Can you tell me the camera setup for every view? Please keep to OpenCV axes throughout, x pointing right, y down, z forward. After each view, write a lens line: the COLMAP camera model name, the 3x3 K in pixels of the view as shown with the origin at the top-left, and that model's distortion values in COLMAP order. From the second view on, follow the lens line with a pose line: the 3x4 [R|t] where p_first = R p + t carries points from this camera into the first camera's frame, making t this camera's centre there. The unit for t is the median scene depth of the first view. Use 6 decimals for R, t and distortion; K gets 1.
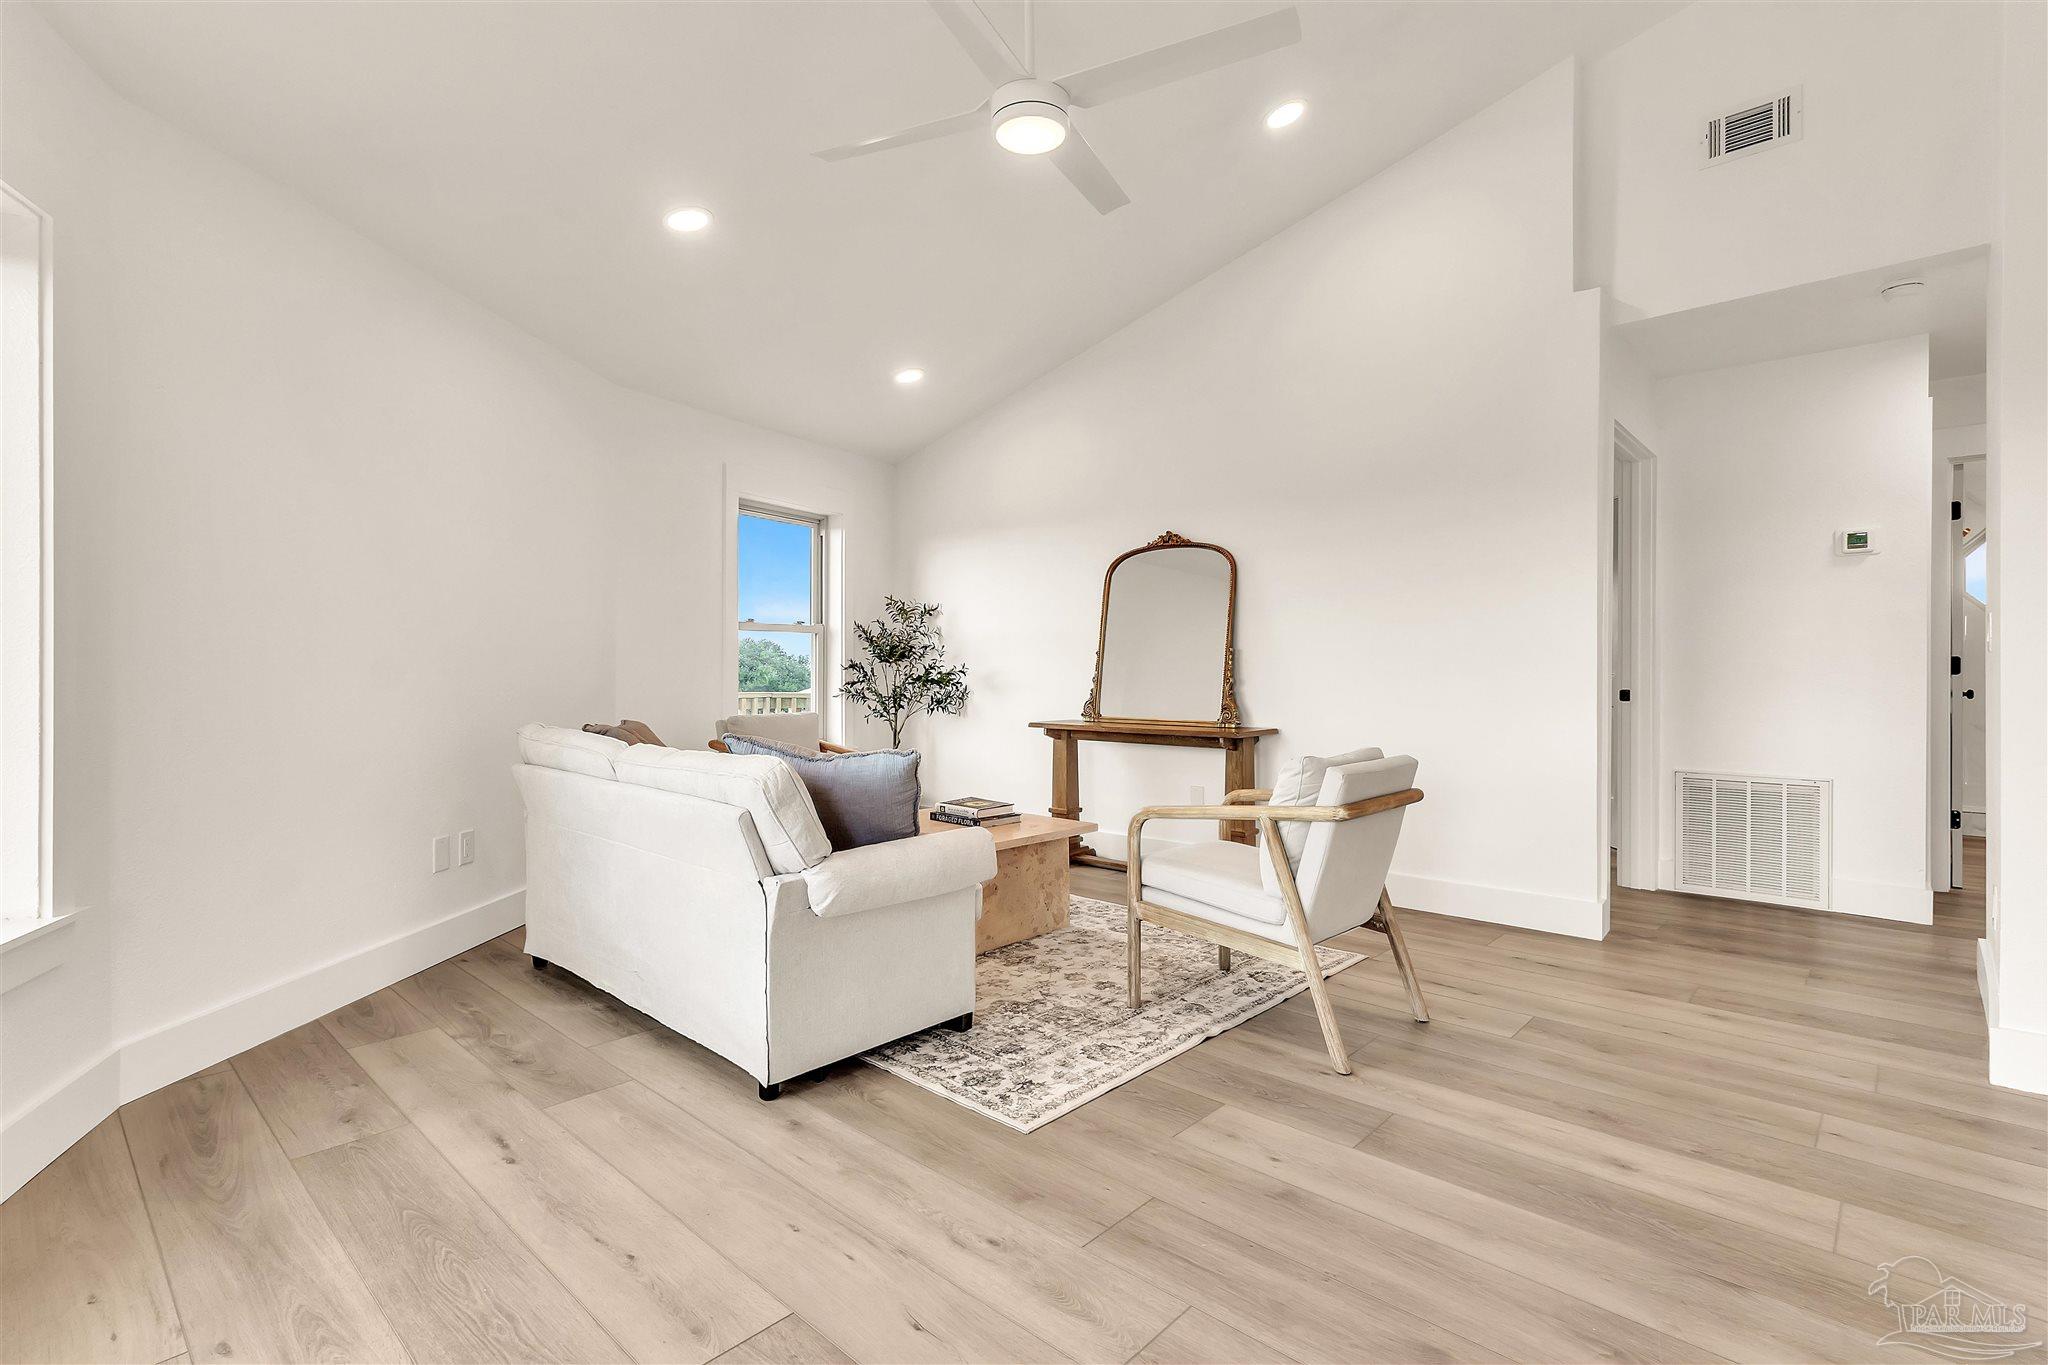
lens RADIAL K [[959.1, 0, 1024.3], [0, 959.1, 668.3], [0, 0, 1]] dist [0.003050, -0.001260]
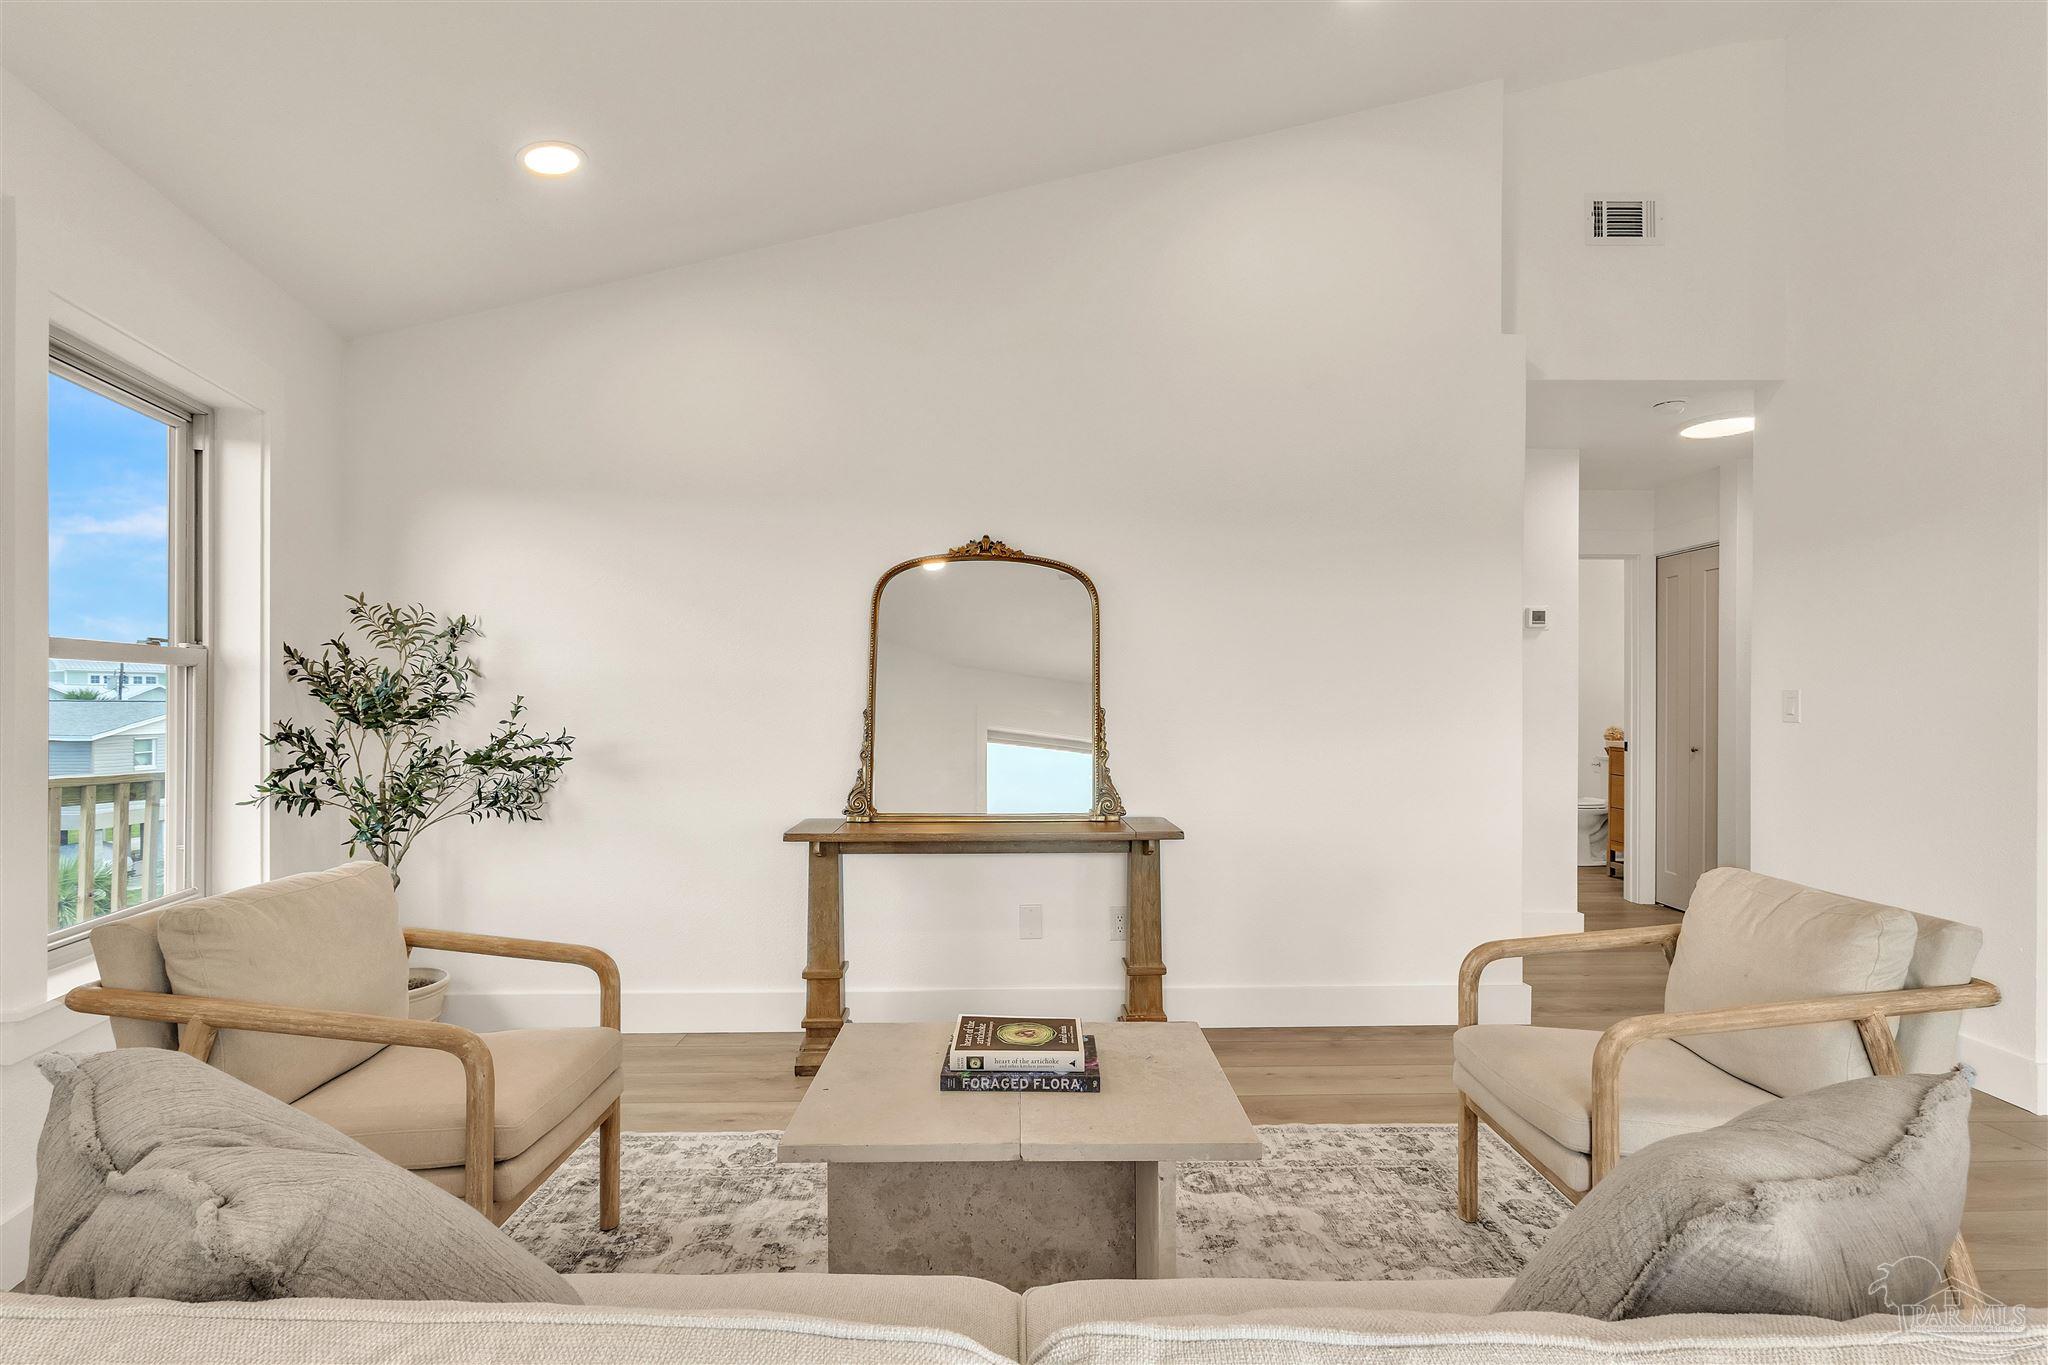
lens RADIAL K [[959.1, 0, 1026.3], [0, 959.1, 698.1], [0, 0, 1]] dist [0.003050, -0.001260]
pose [[0.710019, 0.002488, 0.704178, -0.295857], [-0.002901, 0.999996, -0.000608, -0.025474], [-0.704176, -0.001611, 0.710024, 0.473159]]
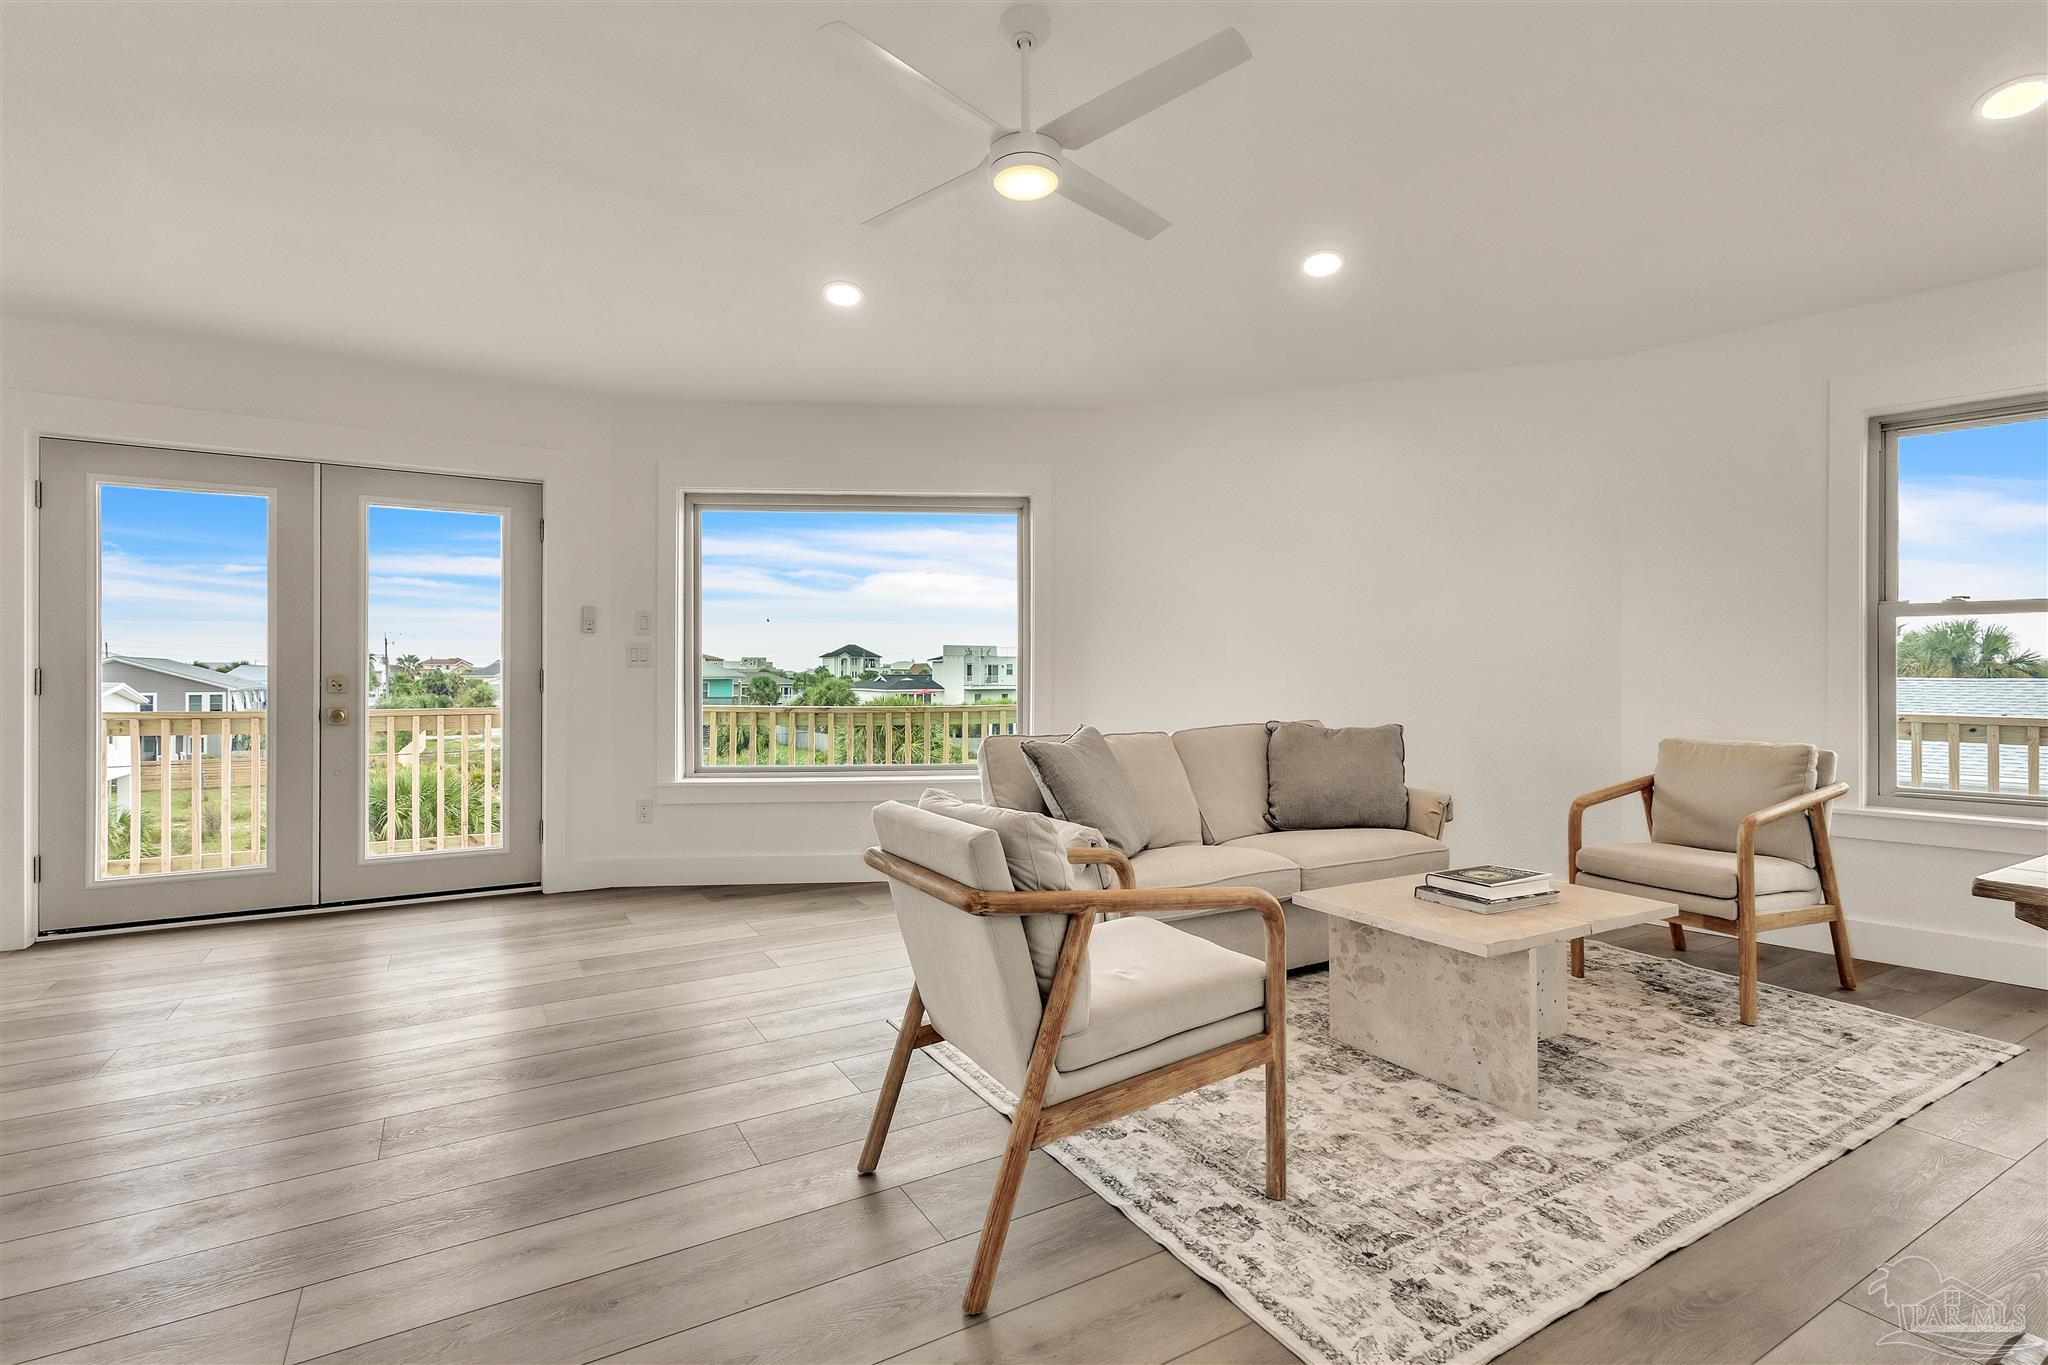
lens RADIAL K [[959.1, 0, 1012.5], [0, 959.1, 673.1], [0, 0, 1]] dist [0.003050, -0.001260]
pose [[-0.283183, 0.005495, -0.959050, 0.511778], [0.000358, 0.999984, 0.005623, -0.003897], [0.959066, 0.001249, -0.283181, 0.639789]]
